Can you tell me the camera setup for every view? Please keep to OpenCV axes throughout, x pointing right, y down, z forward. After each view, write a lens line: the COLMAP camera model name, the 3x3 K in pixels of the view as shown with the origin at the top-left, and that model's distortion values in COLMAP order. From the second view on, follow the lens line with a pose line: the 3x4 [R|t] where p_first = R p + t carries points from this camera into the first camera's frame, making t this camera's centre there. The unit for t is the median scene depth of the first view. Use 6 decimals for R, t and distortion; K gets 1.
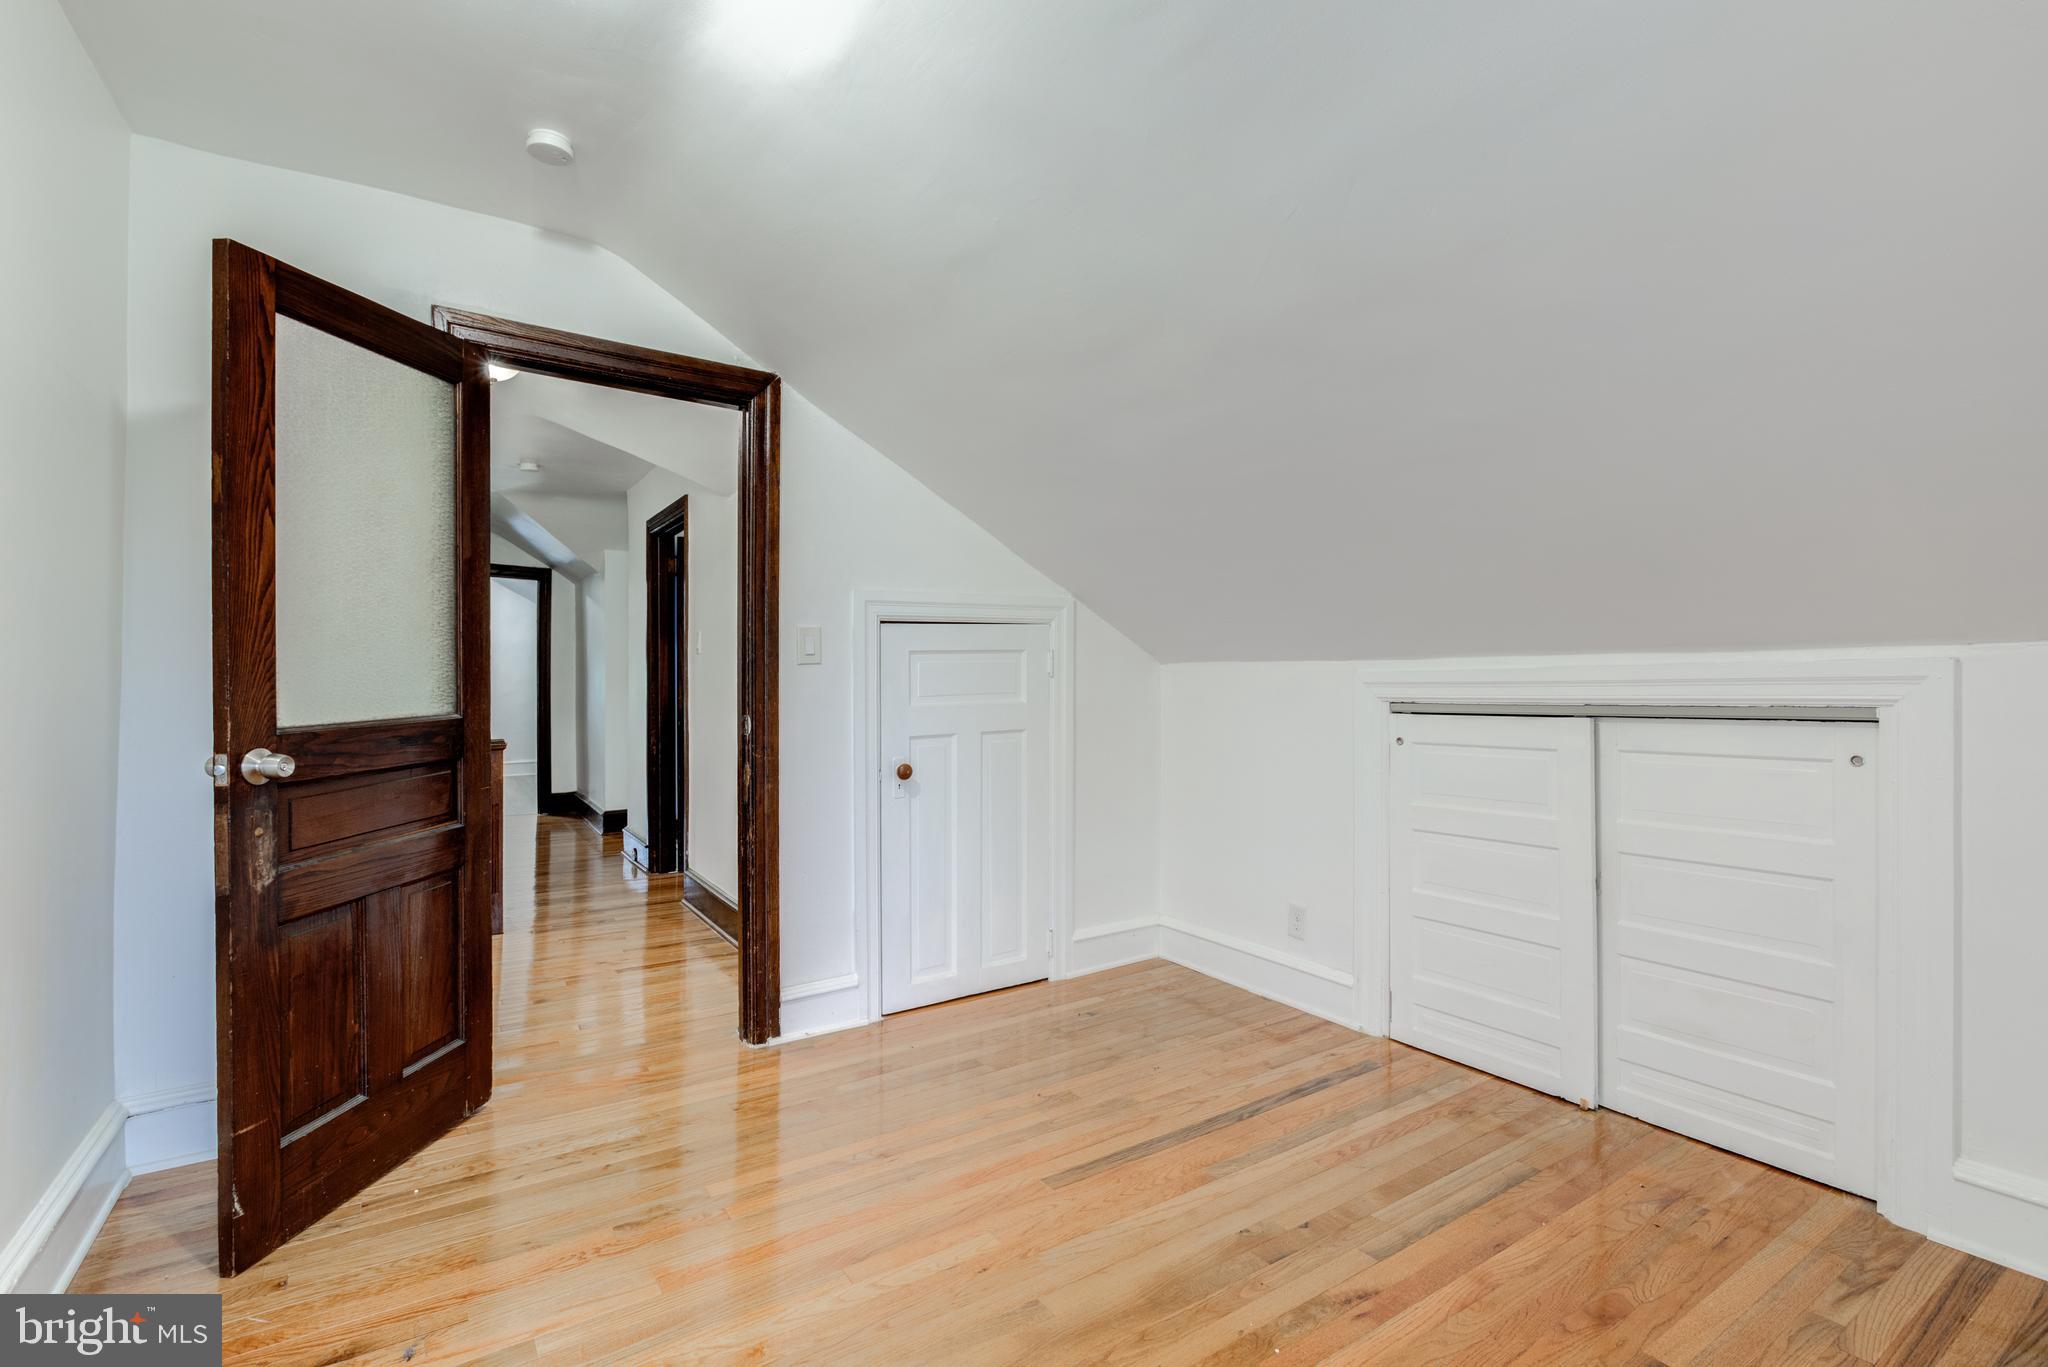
lens RADIAL K [[936.0, 0, 1024.6], [0, 936.0, 675.8], [0, 0, 1]] dist [-0.014451, 0.006937]
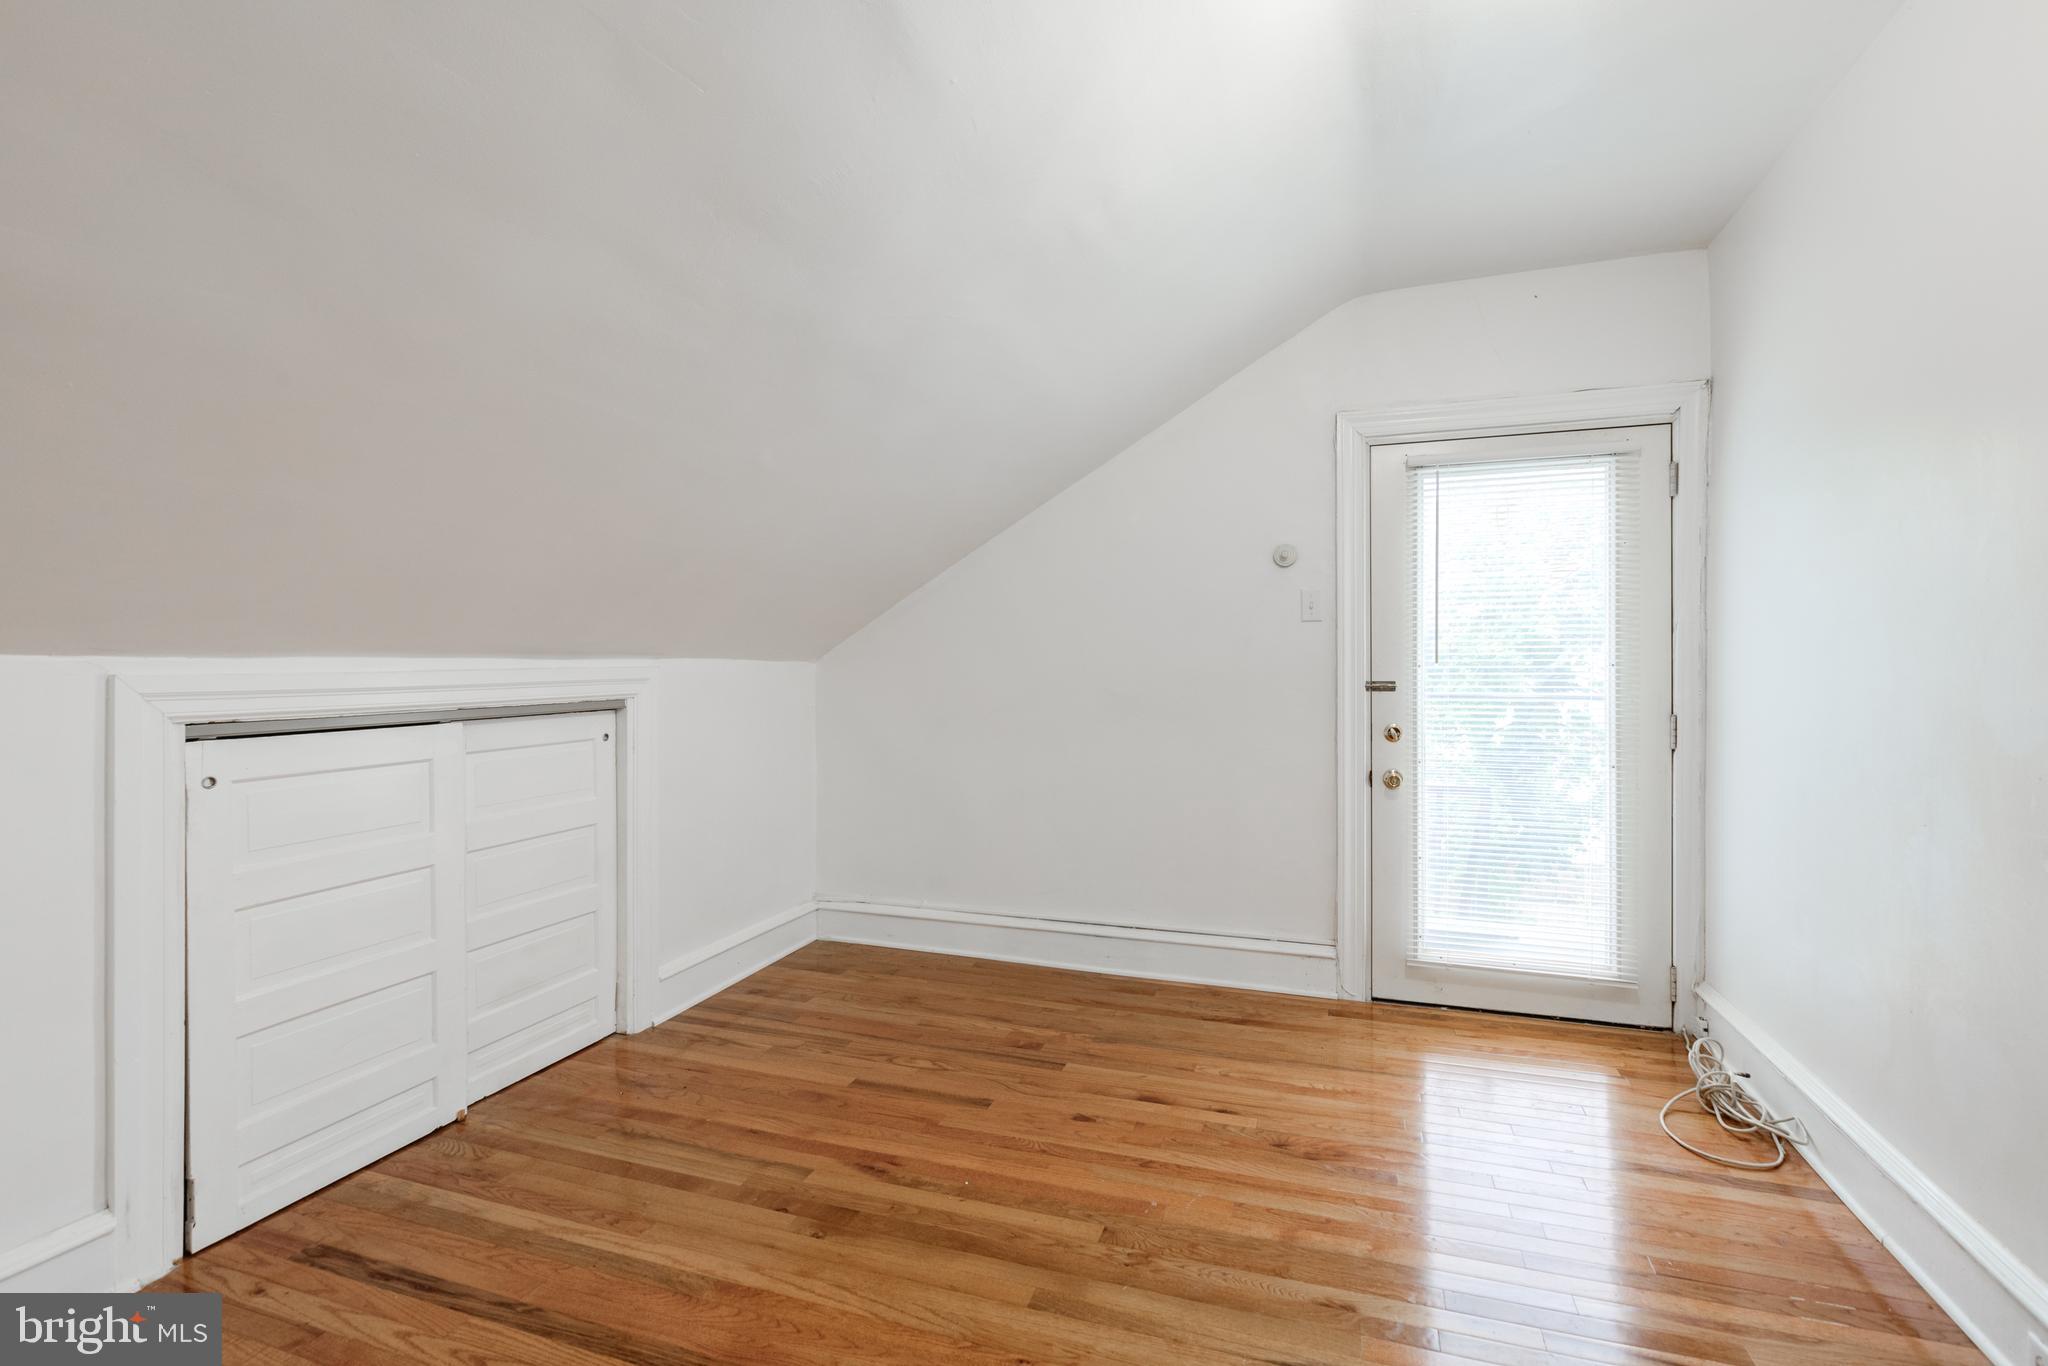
lens RADIAL K [[936.0, 0, 1010.9], [0, 936.0, 679.5], [0, 0, 1]] dist [-0.014451, 0.006937]
pose [[-0.594208, 0.002398, 0.804308, -0.448150], [0.008778, 0.999955, 0.003504, 0.000461], [-0.804263, 0.009142, -0.594203, 0.924344]]
